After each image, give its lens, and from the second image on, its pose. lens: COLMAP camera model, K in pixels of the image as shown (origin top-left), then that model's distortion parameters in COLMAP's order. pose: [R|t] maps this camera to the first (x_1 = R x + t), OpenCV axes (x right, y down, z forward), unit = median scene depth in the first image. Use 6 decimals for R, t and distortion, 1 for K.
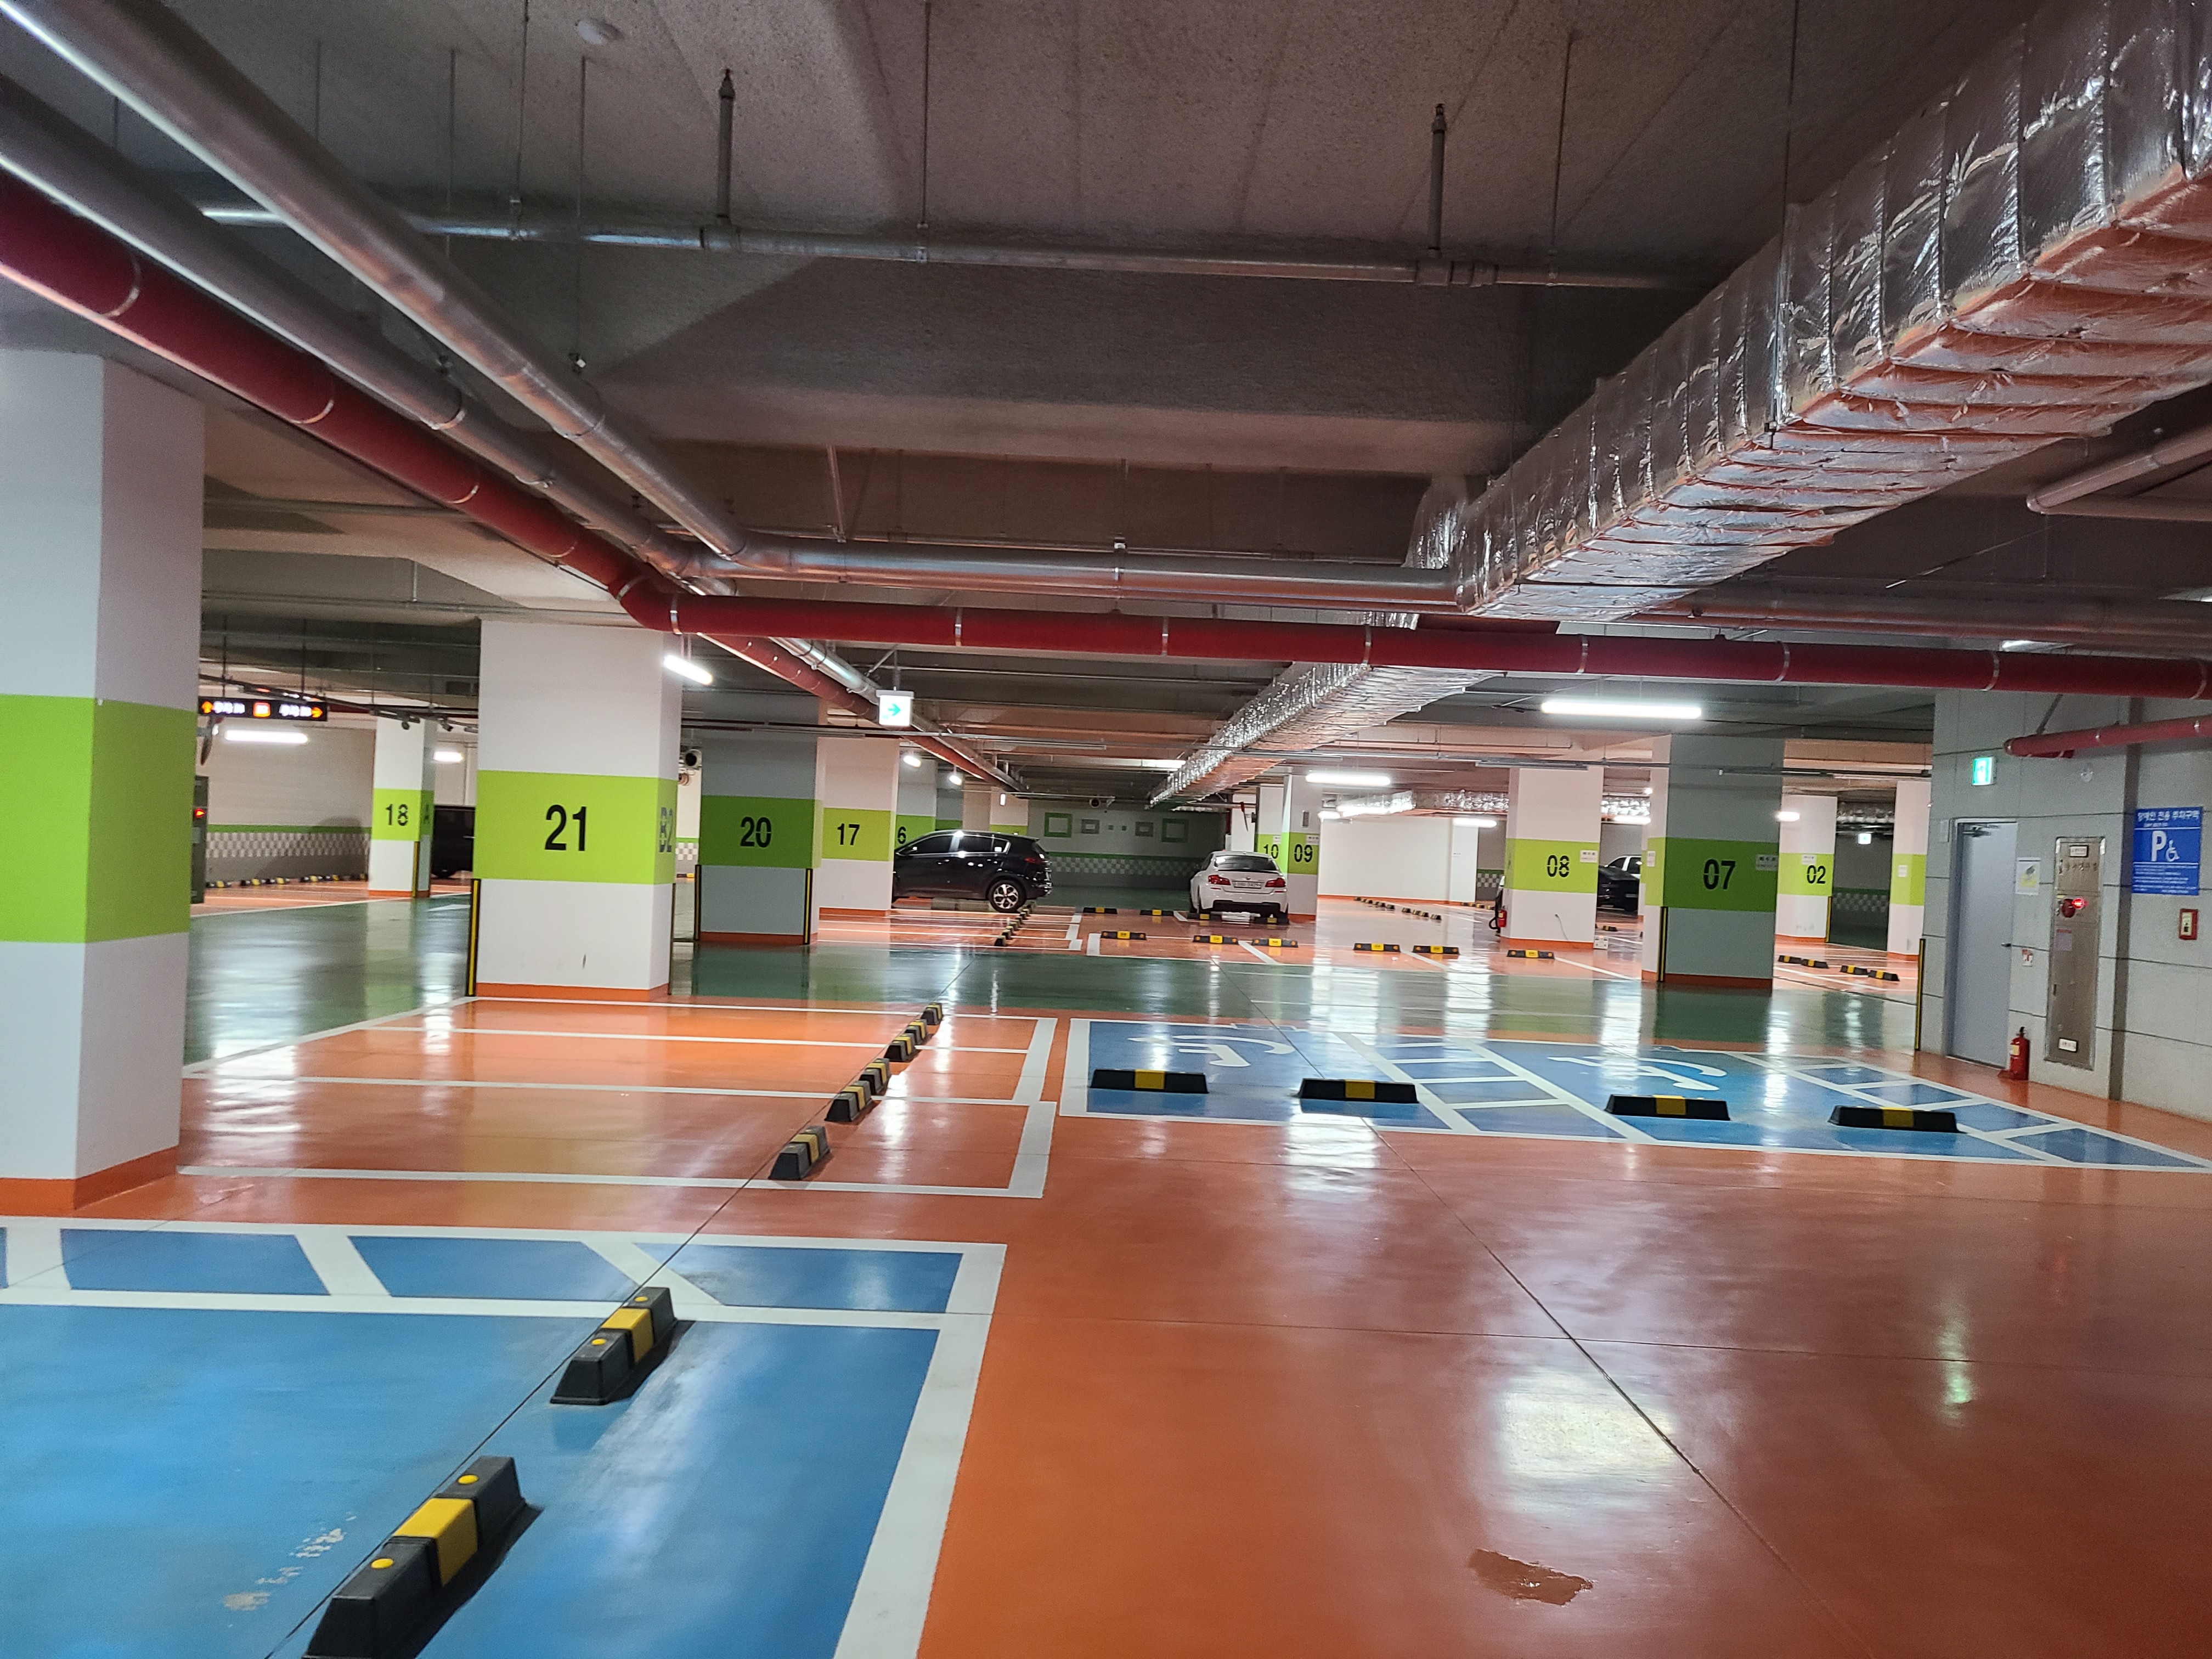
lens RADIAL K [[1620.7, 0, 1106.0], [0, 1620.7, 829.5], [0, 0, 1]] dist [0.071154, 0.000758]
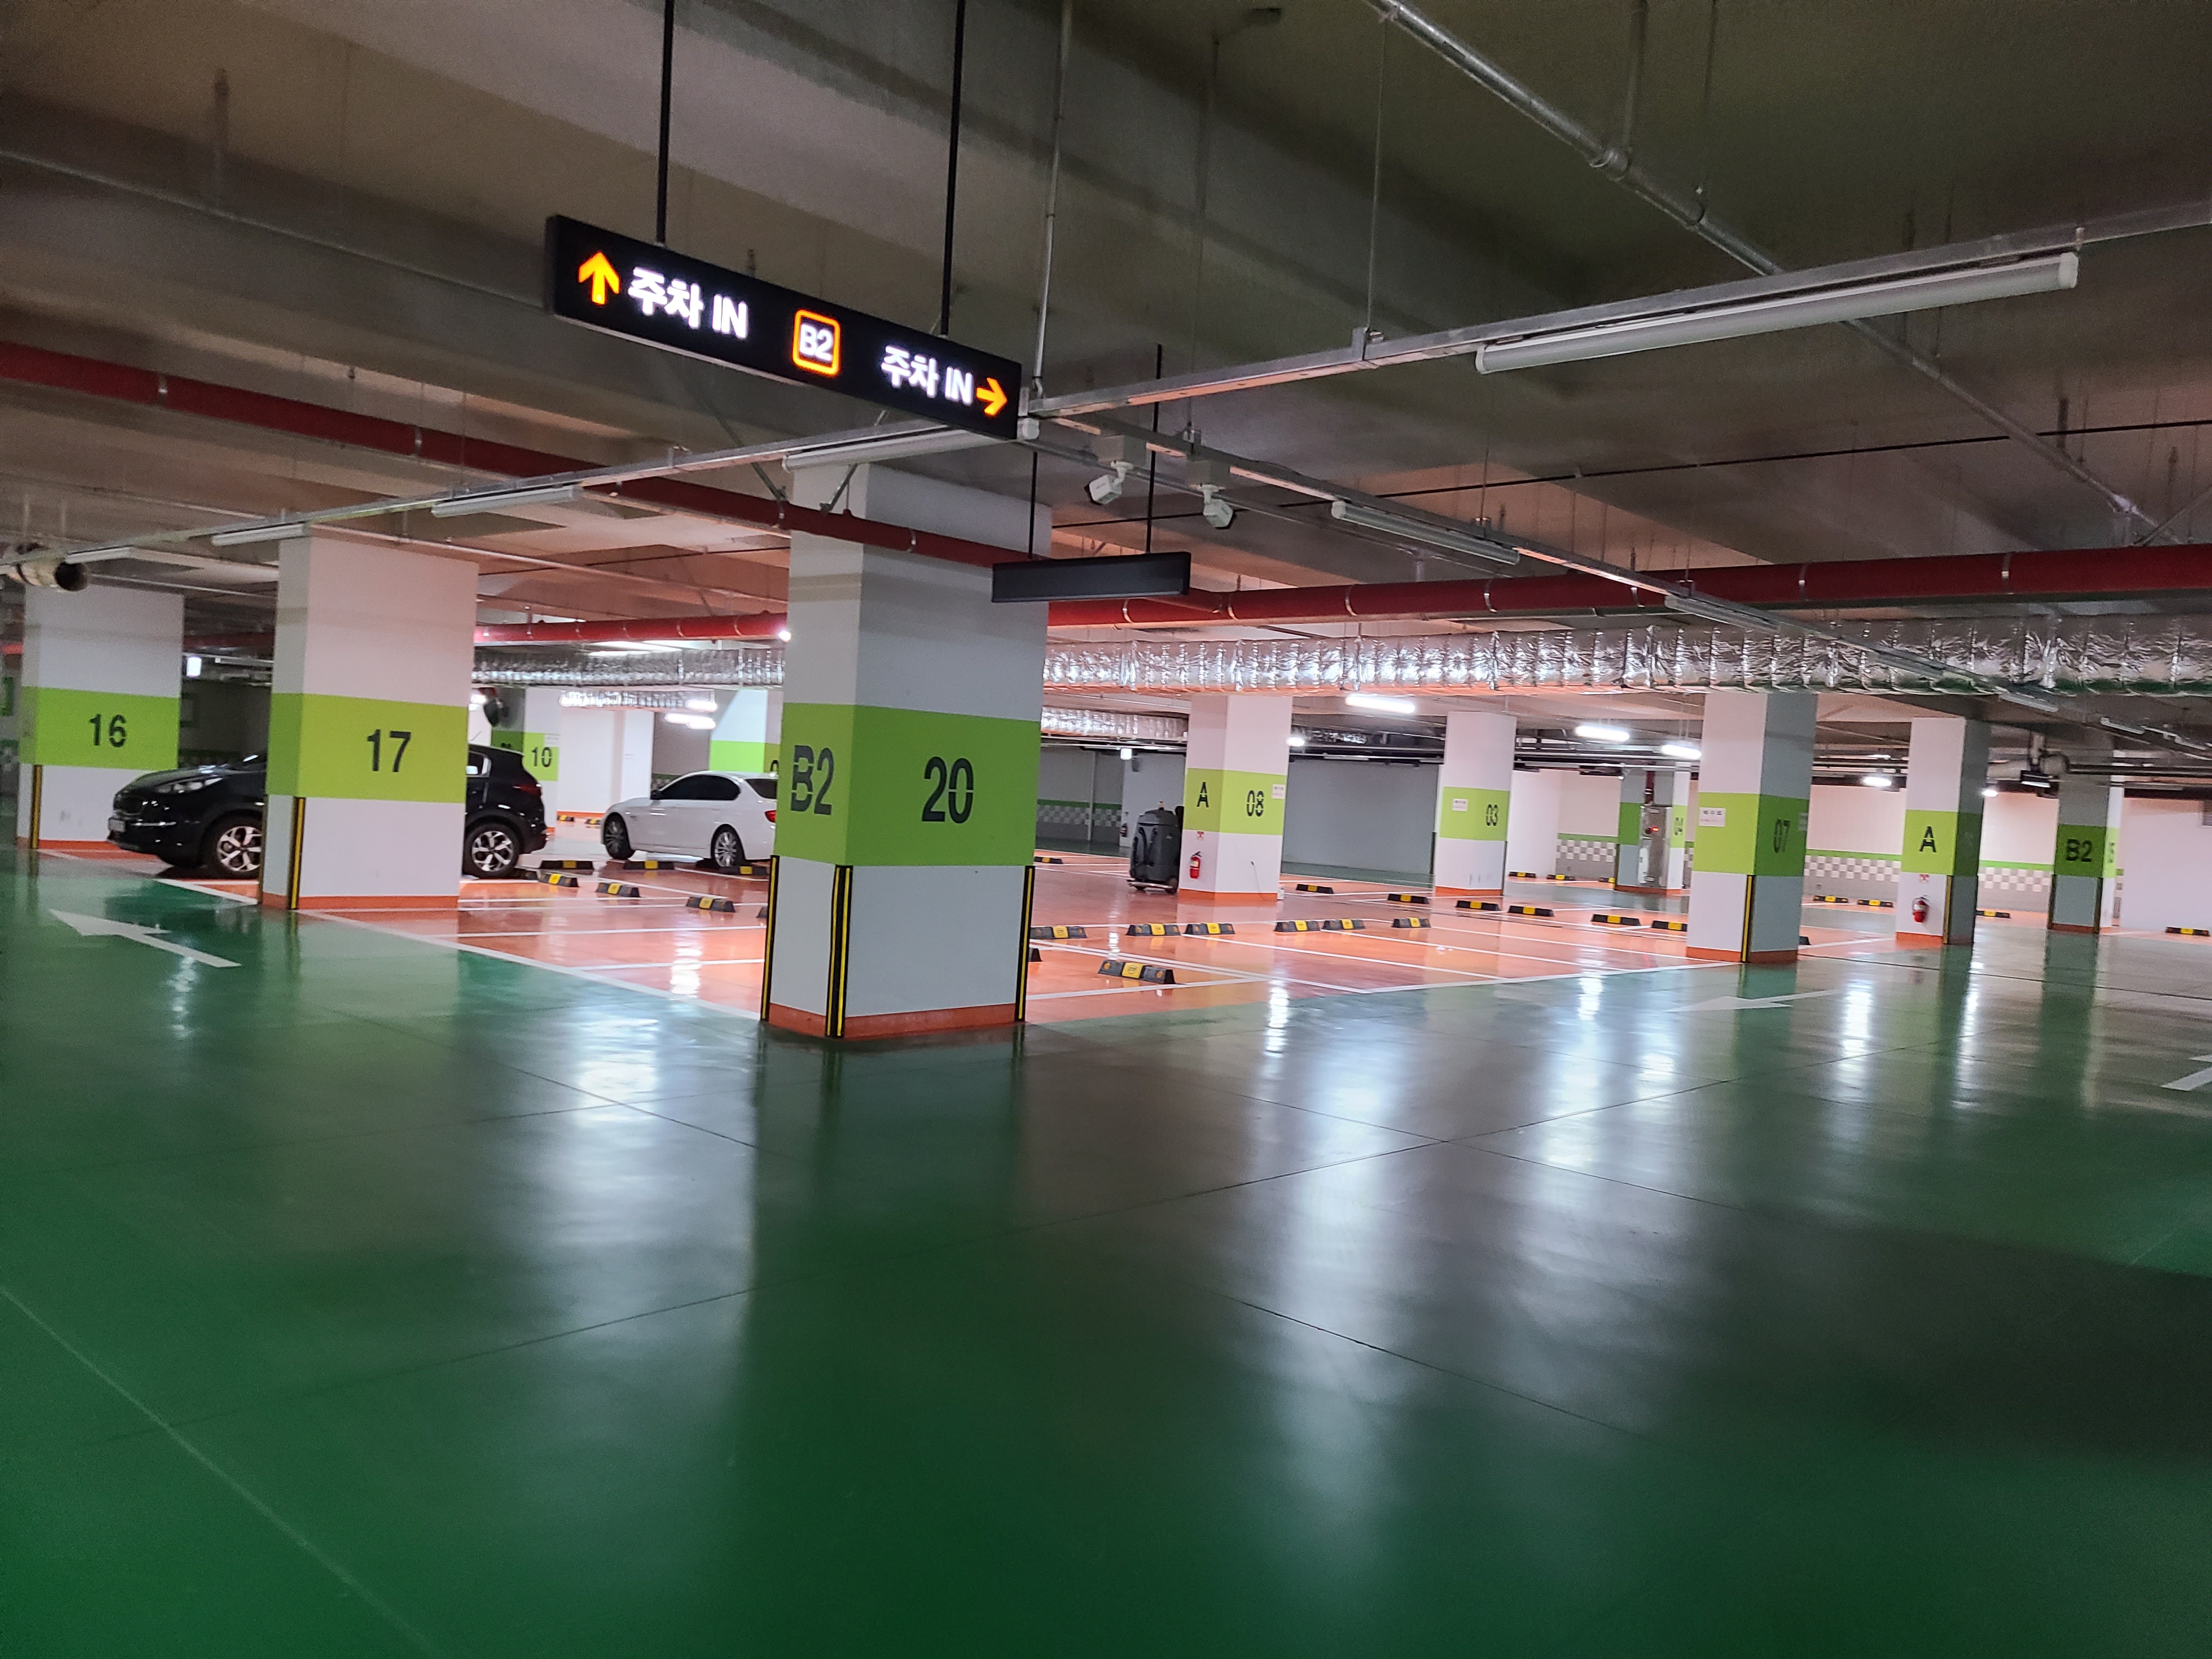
lens RADIAL K [[1620.7, 0, 1106.0], [0, 1620.7, 829.5], [0, 0, 1]] dist [0.071154, 0.000758]
pose [[0.680430, -0.020006, 0.732540, -0.576454], [-0.037583, 0.997359, 0.062148, -0.019534], [-0.731848, -0.069819, 0.677882, 0.725325]]
